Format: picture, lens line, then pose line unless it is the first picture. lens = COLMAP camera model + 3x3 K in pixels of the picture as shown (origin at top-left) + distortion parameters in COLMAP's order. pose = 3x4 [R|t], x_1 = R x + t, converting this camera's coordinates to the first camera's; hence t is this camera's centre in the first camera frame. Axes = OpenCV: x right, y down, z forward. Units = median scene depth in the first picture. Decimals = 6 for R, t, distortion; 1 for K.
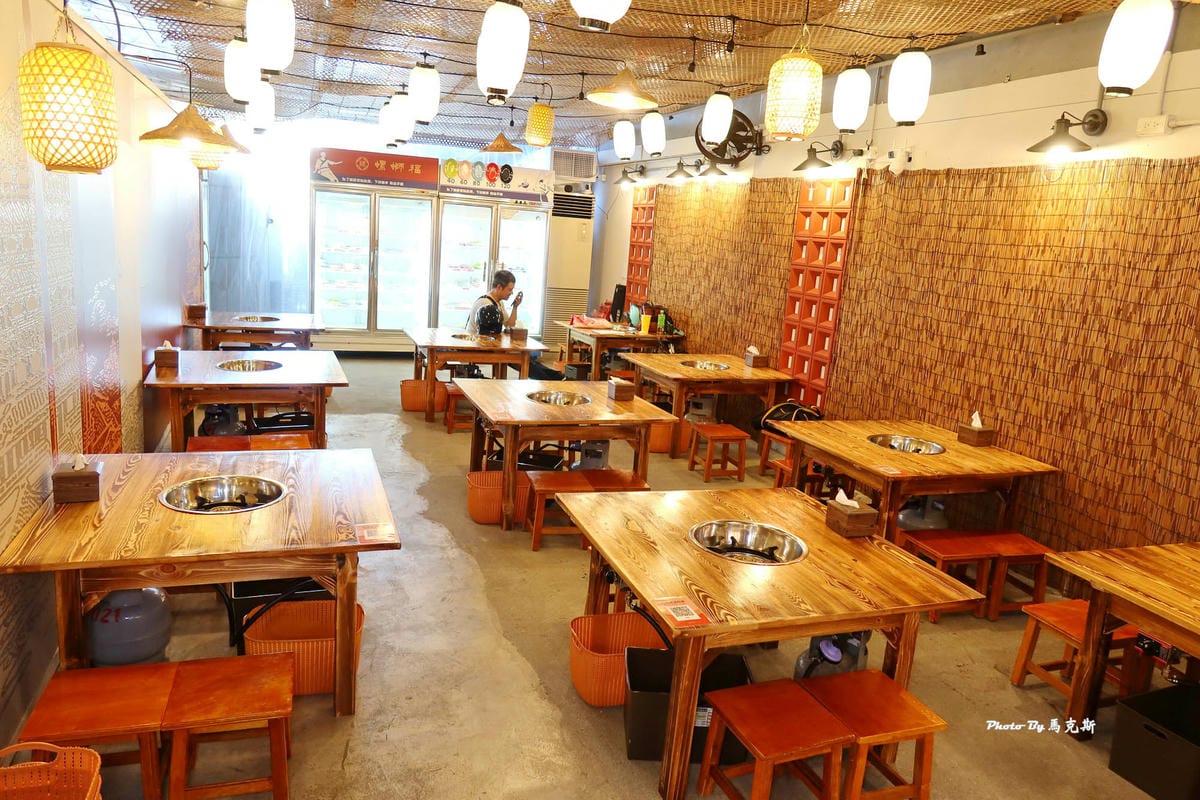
lens RADIAL K [[812.3, 0, 600.5], [0, 812.3, 394.4], [0, 0, 1]] dist [-0.006368, 0.004771]
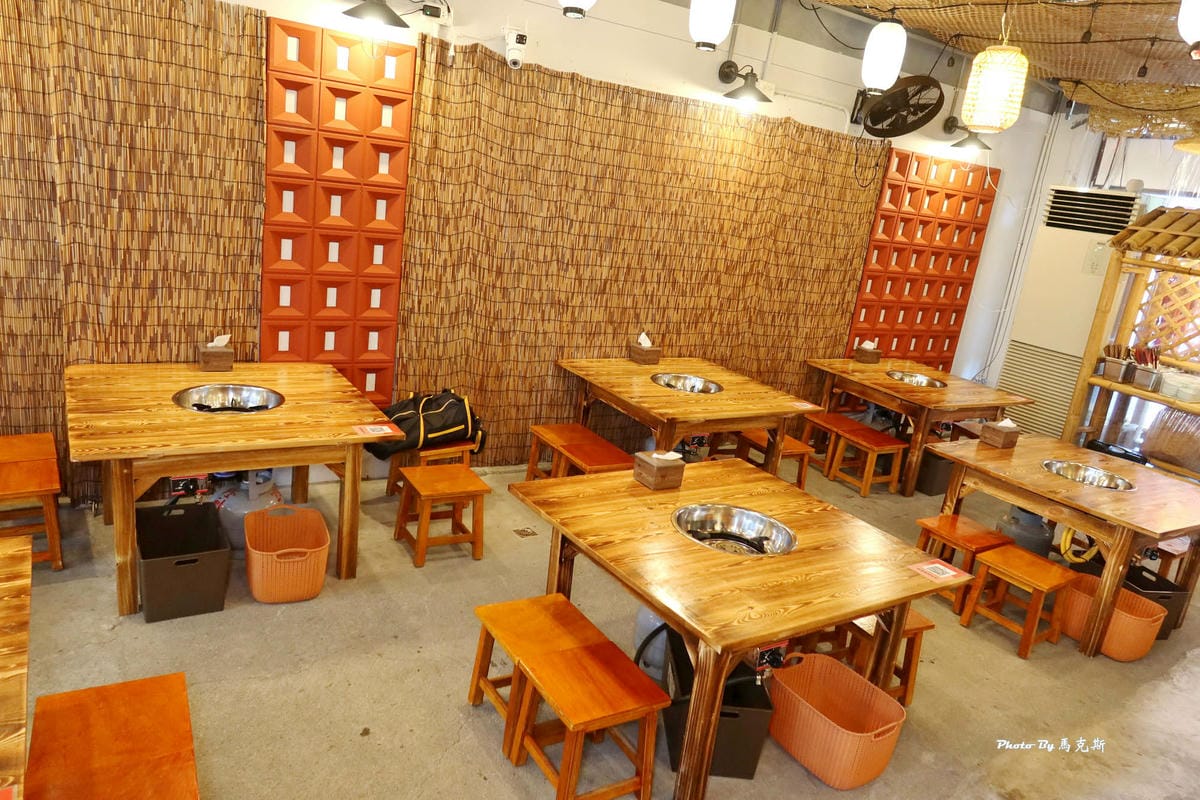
lens RADIAL K [[812.3, 0, 600.5], [0, 812.3, 394.4], [0, 0, 1]] dist [-0.006368, 0.004771]
pose [[-0.195559, -0.355966, 0.913808, -0.533183], [0.051099, 0.926835, 0.371976, -0.307322], [-0.979360, 0.119438, -0.163061, 1.259866]]
